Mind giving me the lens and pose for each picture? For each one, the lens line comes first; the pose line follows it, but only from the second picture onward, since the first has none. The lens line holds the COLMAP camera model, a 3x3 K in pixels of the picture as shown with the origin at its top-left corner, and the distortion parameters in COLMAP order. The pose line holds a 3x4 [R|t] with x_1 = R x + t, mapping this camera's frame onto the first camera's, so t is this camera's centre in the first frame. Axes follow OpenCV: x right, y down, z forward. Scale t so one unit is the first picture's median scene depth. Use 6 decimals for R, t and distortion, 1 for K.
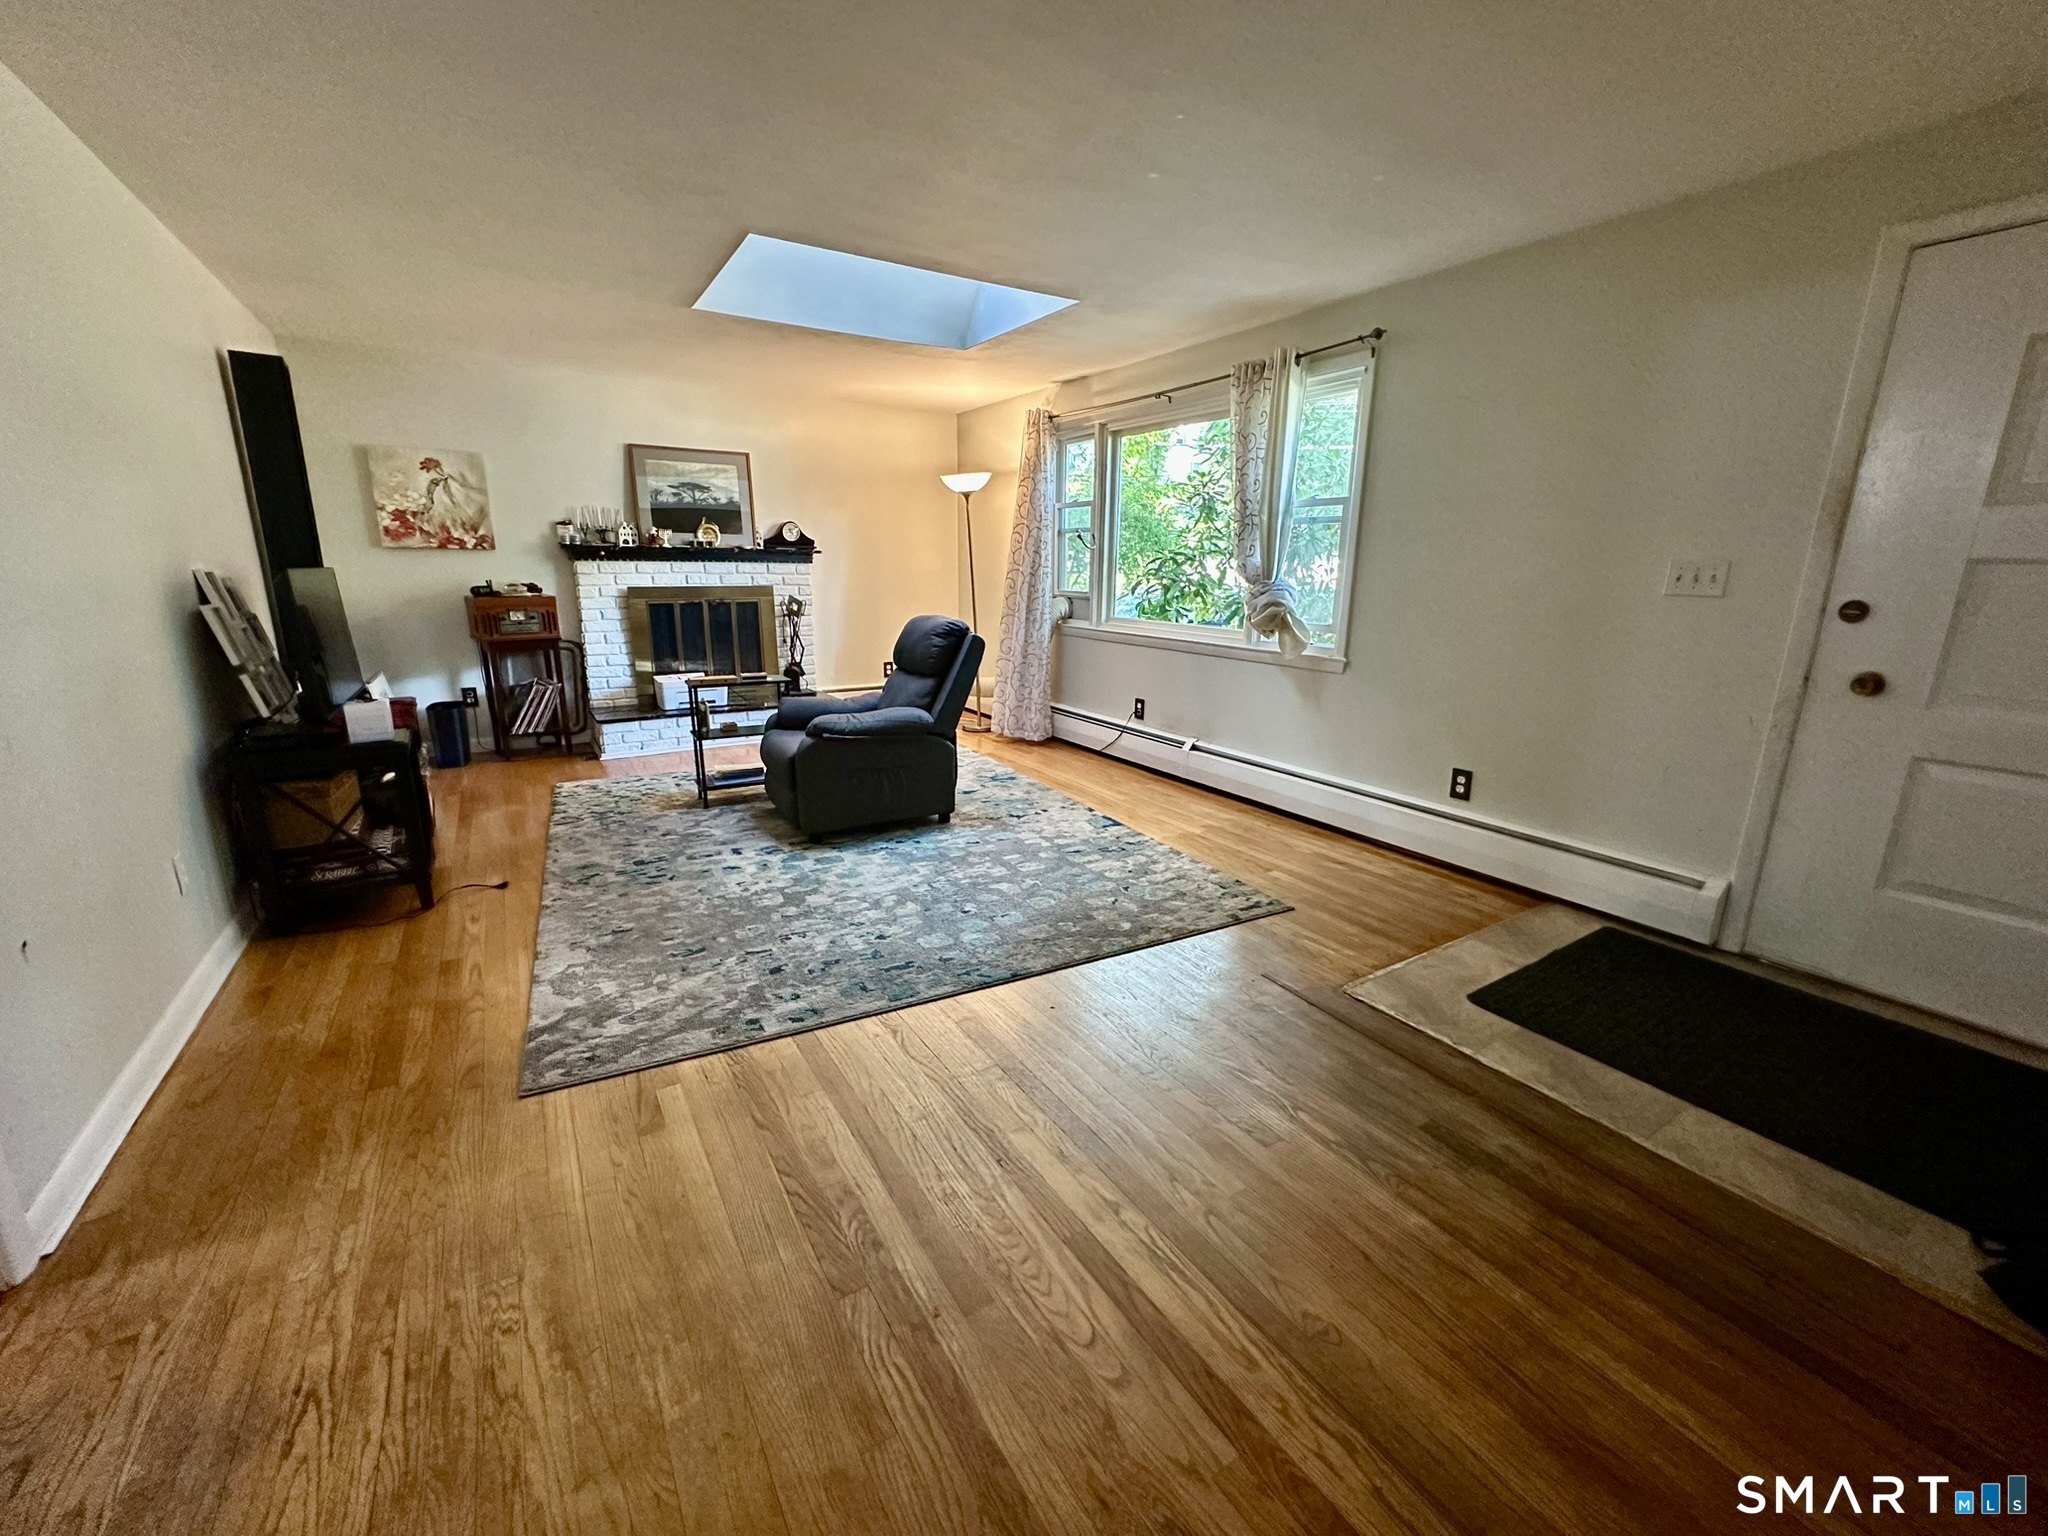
lens RADIAL K [[820.2, 0, 1028.1], [0, 820.2, 748.0], [0, 0, 1]] dist [0.001371, -0.000678]
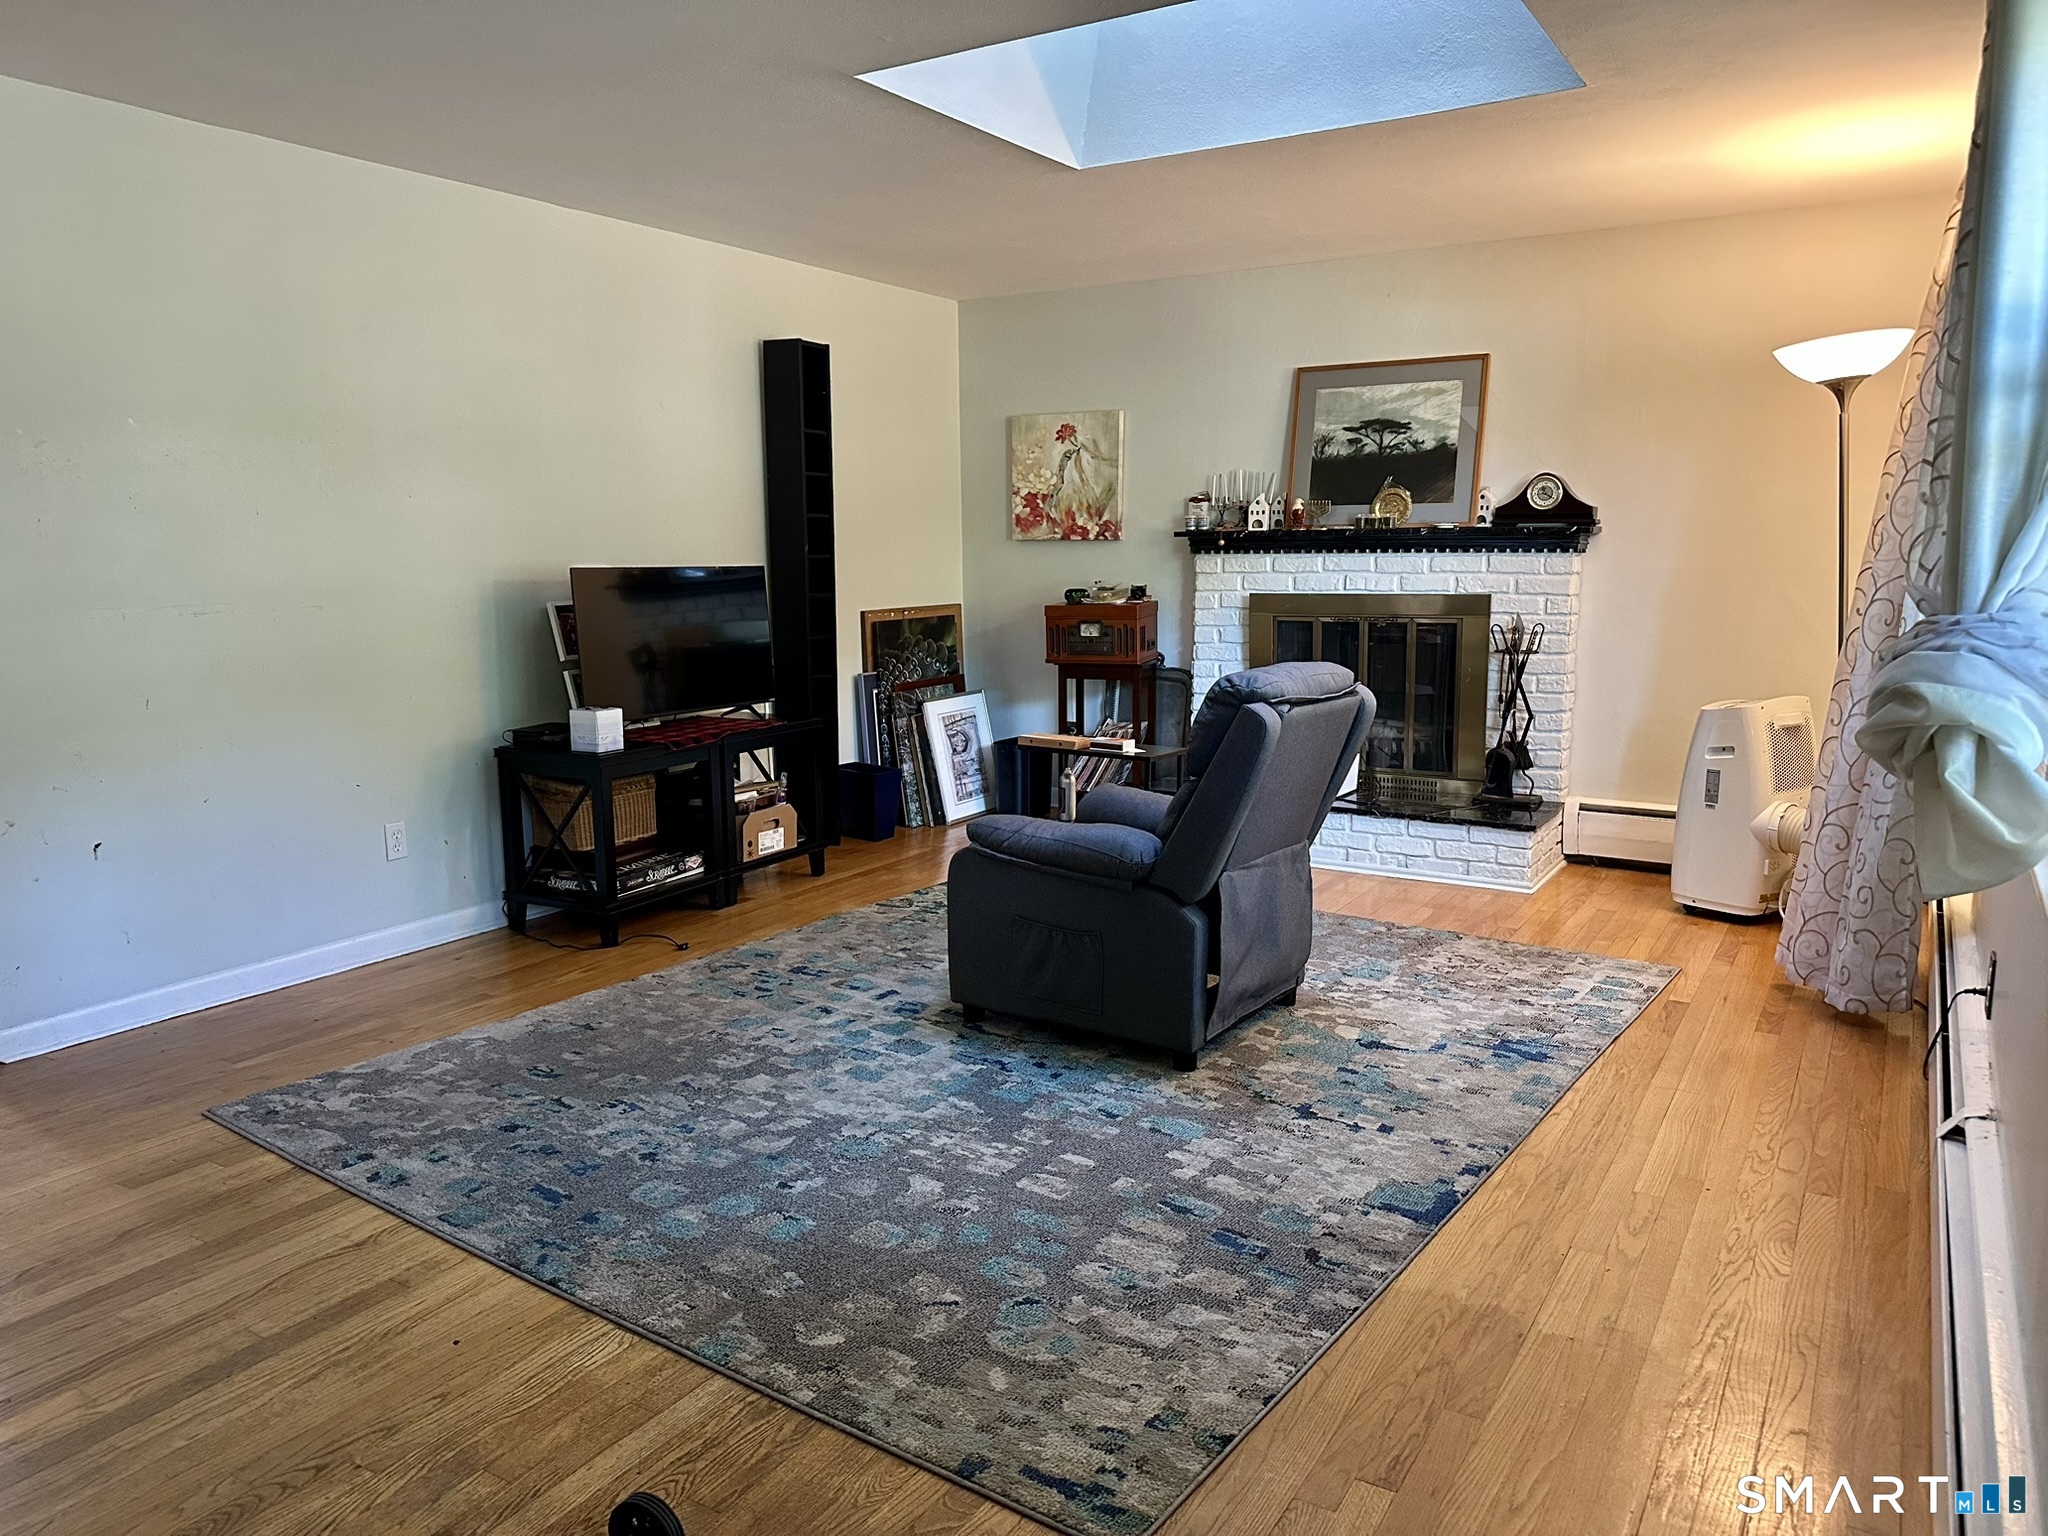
lens RADIAL K [[1417.6, 0, 1025.9], [0, 1417.6, 781.3], [0, 0, 1]] dist [0.068181, -0.012020]
pose [[0.434413, 0.136483, -0.890313, 0.640012], [-0.187032, 0.980577, 0.059061, -0.122054], [0.881081, 0.140860, 0.451502, 0.521786]]
